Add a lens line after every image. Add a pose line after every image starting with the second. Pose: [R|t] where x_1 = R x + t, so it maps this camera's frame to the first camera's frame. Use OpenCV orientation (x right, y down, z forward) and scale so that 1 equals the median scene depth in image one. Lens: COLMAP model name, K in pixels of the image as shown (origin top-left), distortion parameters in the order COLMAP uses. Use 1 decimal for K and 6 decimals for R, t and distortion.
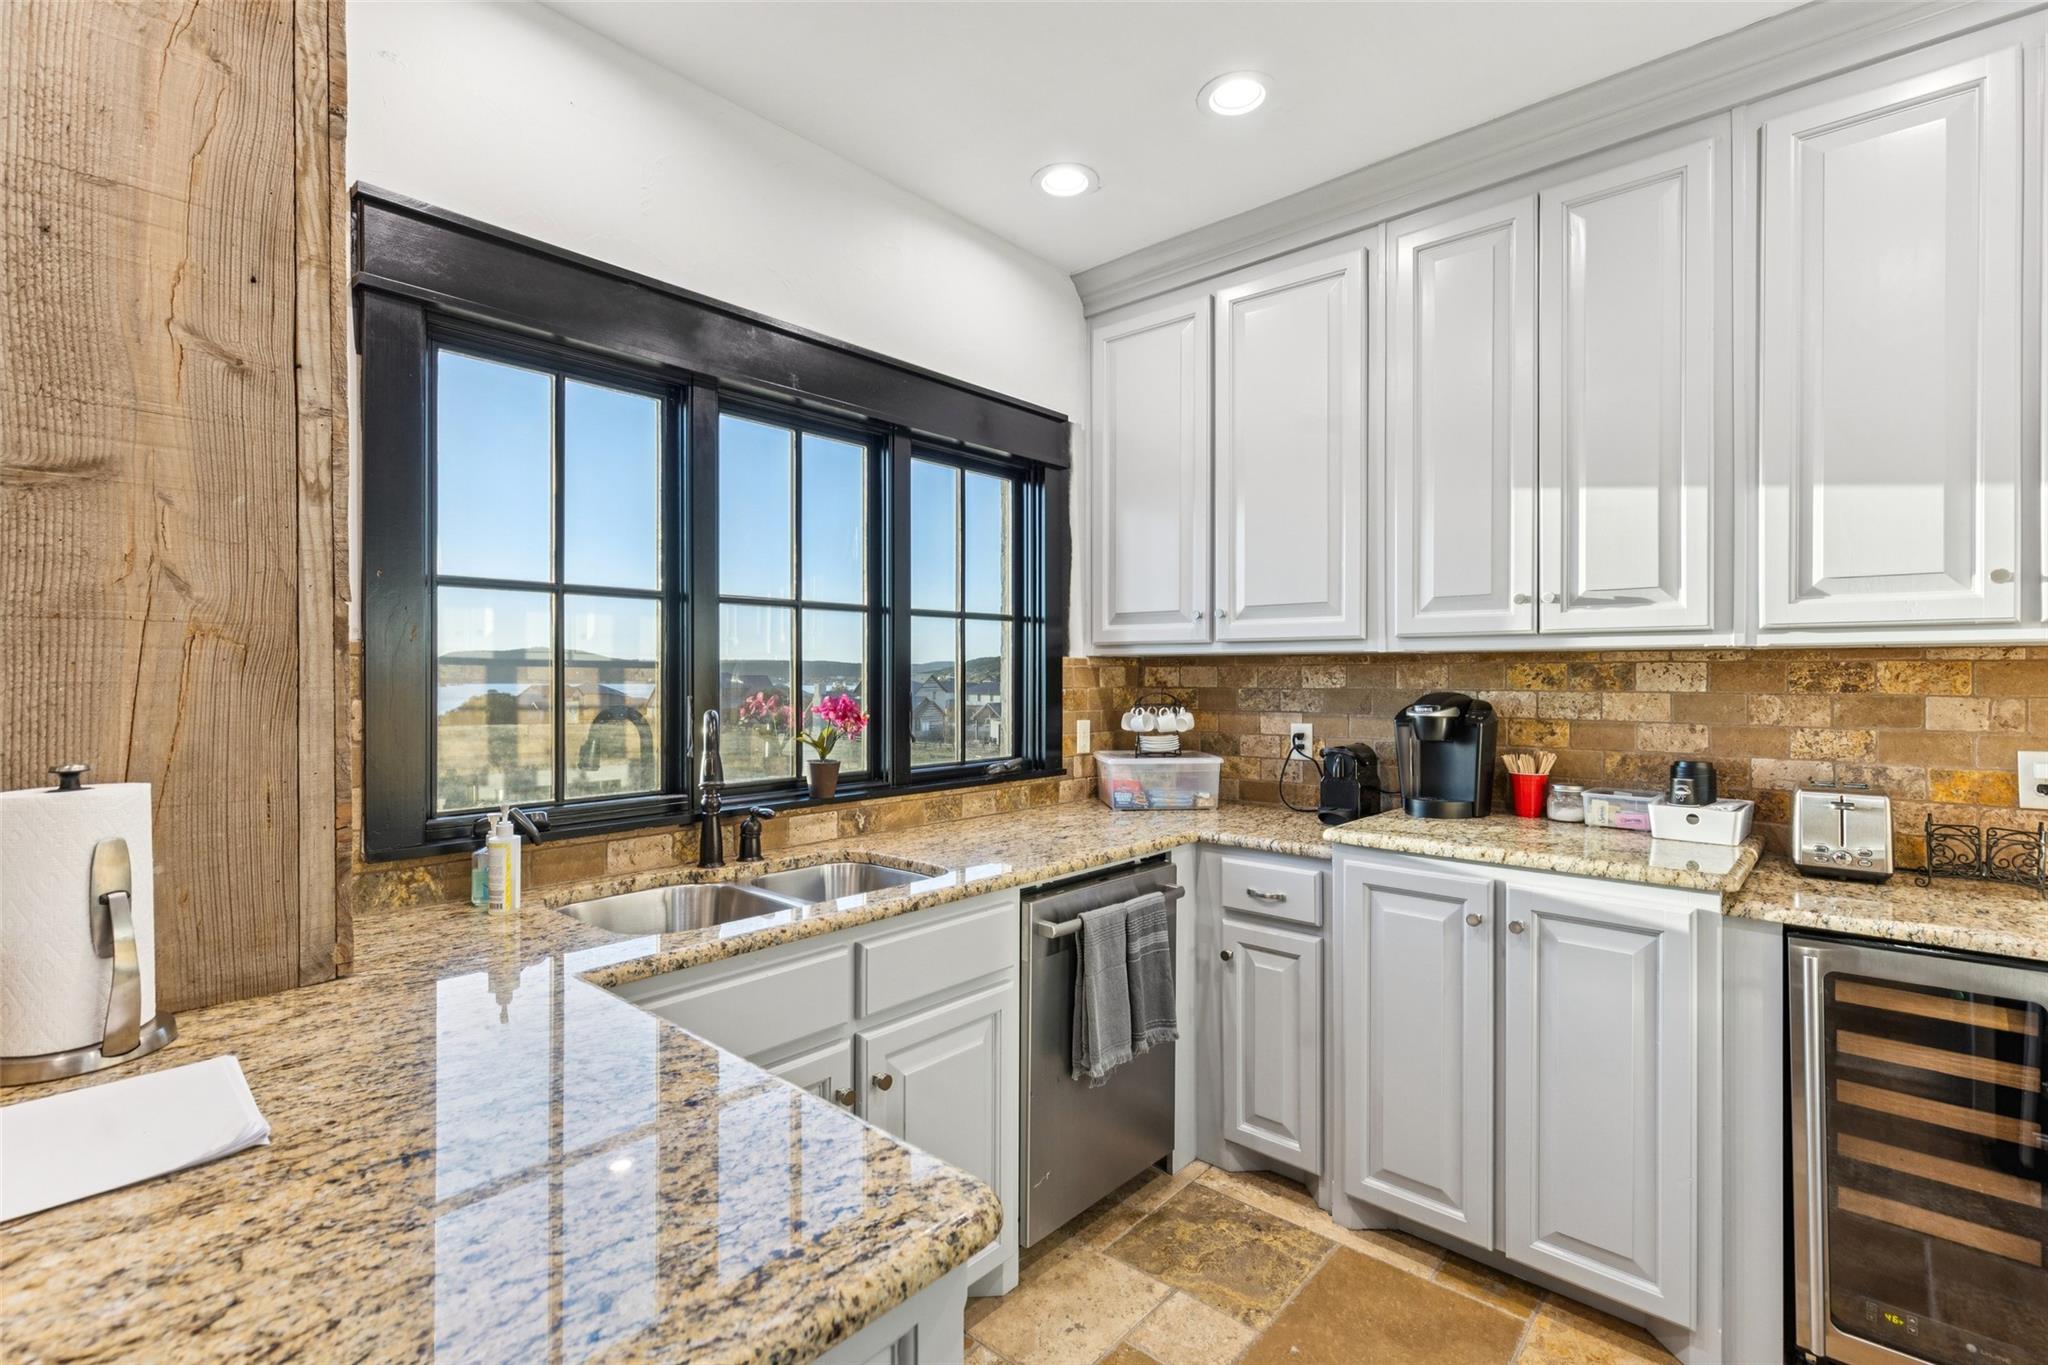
lens RADIAL K [[928.7, 0, 1026.6], [0, 928.7, 677.0], [0, 0, 1]] dist [0.002227, 0.000292]
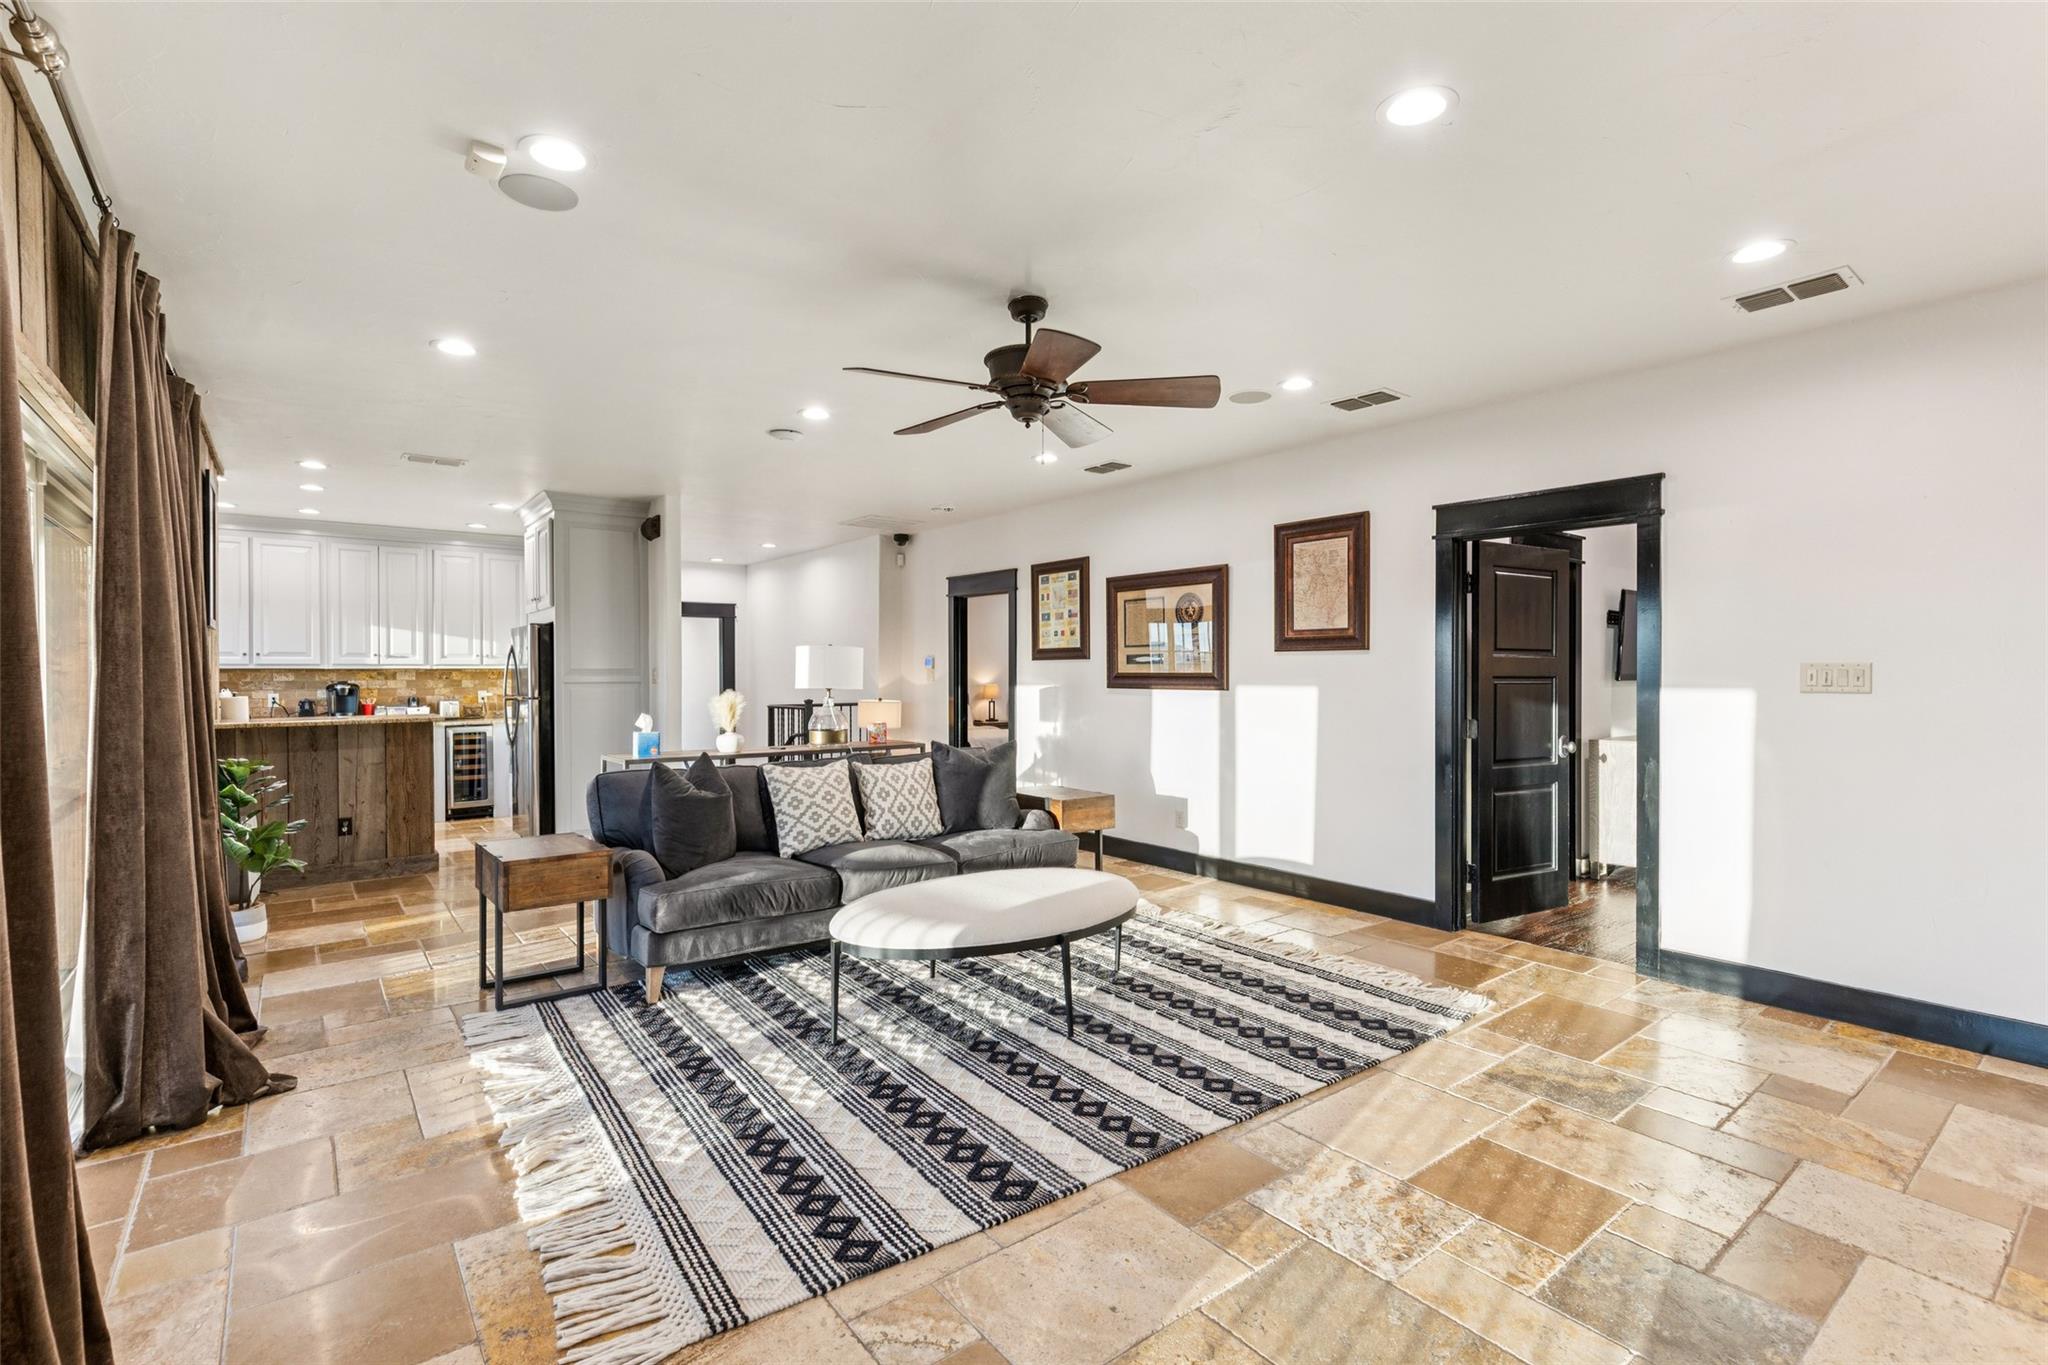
lens RADIAL K [[928.7, 0, 1028.7], [0, 928.7, 683.3], [0, 0, 1]] dist [0.002227, 0.000292]
pose [[0.185038, -0.014107, 0.982630, -2.655163], [0.010119, 0.999871, 0.012449, 0.008741], [-0.982679, 0.007640, 0.185157, -2.277998]]
